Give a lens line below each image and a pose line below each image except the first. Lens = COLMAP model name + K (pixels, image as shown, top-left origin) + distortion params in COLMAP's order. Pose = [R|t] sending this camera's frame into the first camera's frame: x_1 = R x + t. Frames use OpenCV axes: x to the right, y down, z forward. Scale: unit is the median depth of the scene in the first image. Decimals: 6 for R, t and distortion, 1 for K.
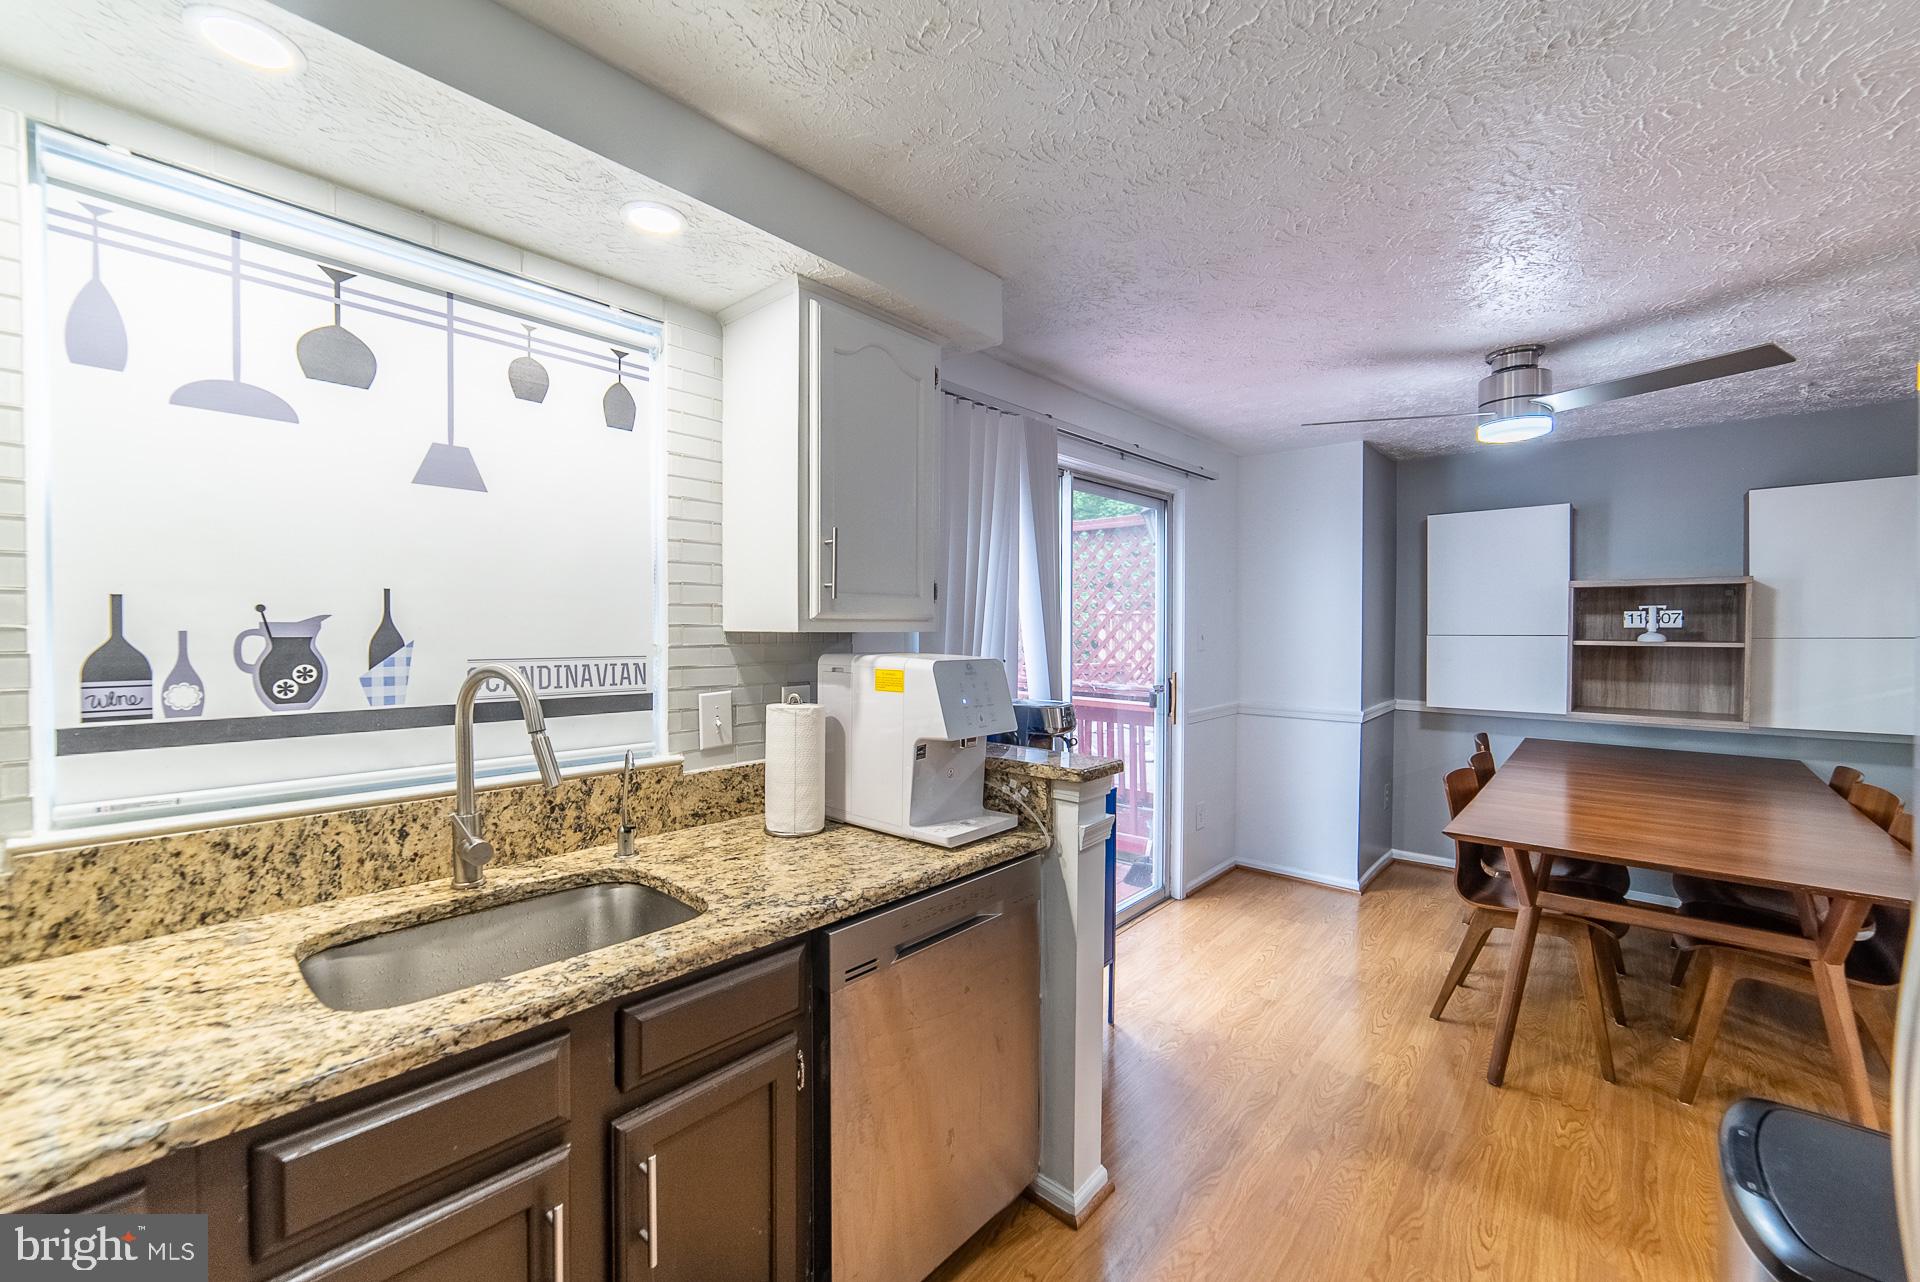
lens RADIAL K [[769.1, 0, 953.2], [0, 769.1, 639.6], [0, 0, 1]] dist [-0.003705, 0.002402]
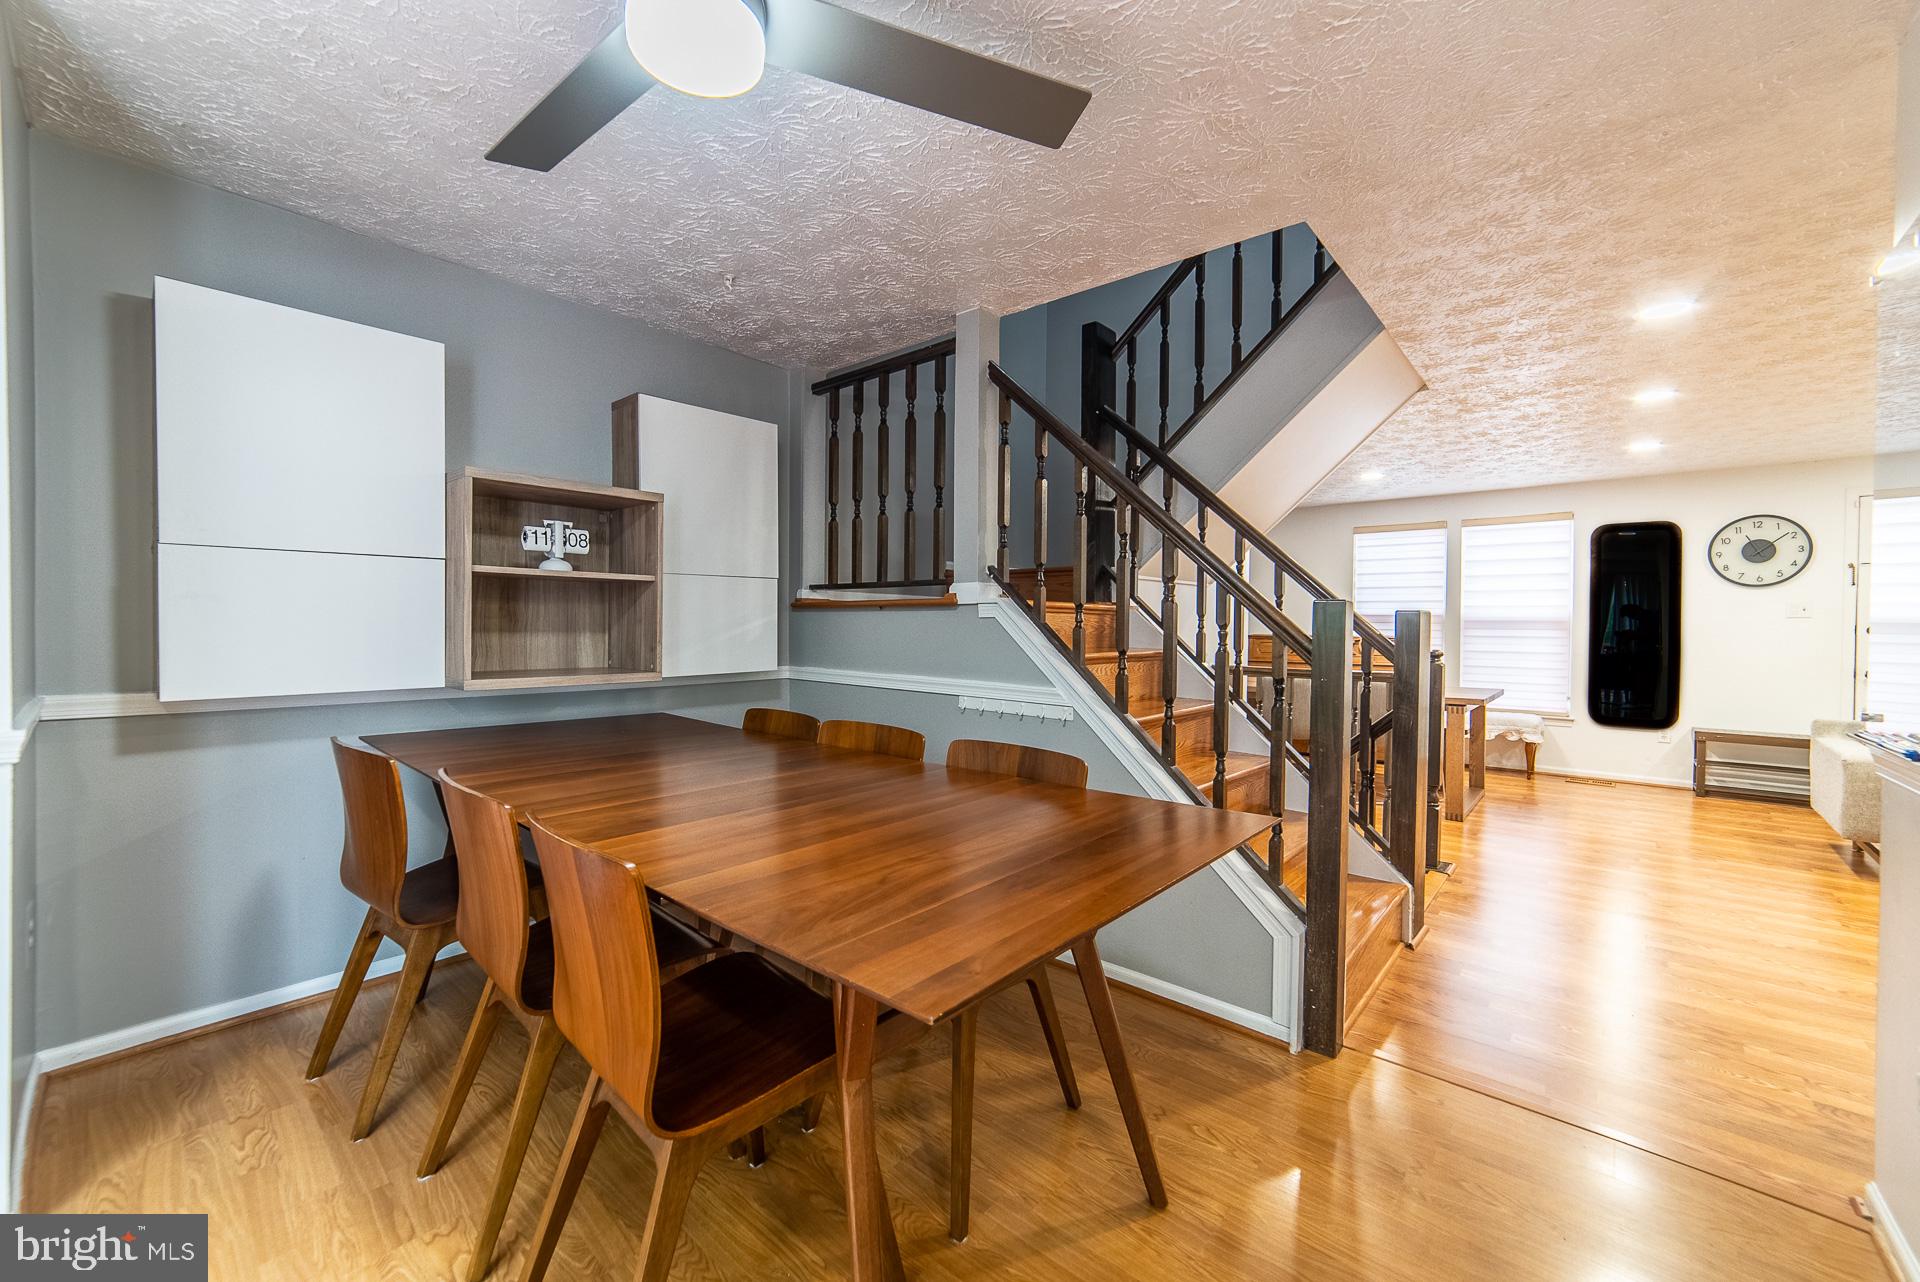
lens RADIAL K [[754.5, 0, 960.1], [0, 754.5, 632.2], [0, 0, 1]] dist [-0.017762, 0.005134]
pose [[-0.008871, -0.011813, 0.999891, 0.209887], [0.009919, 0.999880, 0.011901, 0.054457], [-0.999911, 0.010024, -0.008753, 0.636662]]
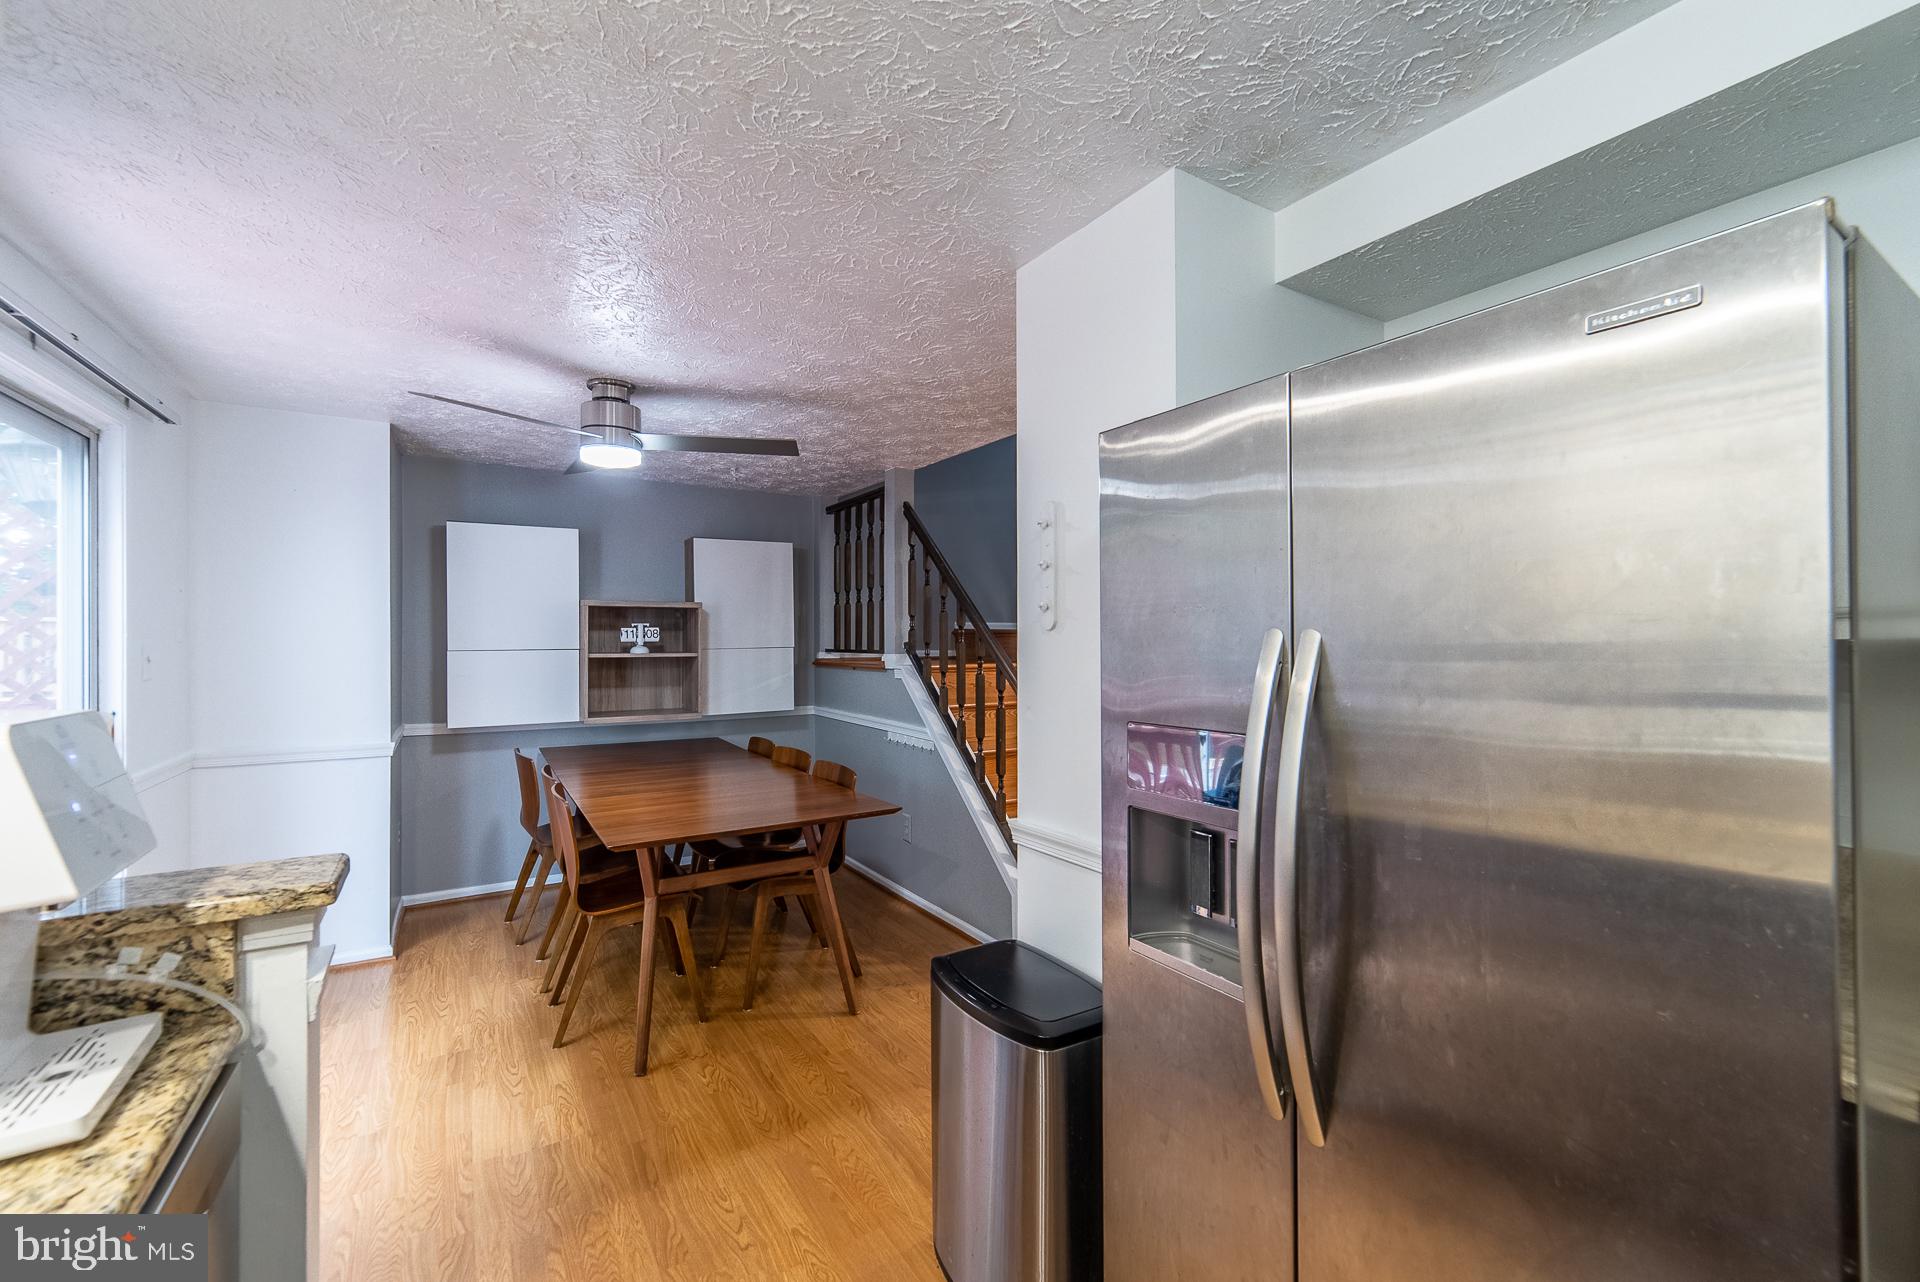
lens RADIAL K [[792.0, 0, 952.3], [0, 792.0, 639.9], [0, 0, 1]] dist [-0.002328, 0.000035]
pose [[0.287398, -0.001744, 0.957810, -0.139206], [0.020000, 0.999791, -0.004180, -0.003564], [-0.957602, 0.020357, 0.287373, 0.175396]]
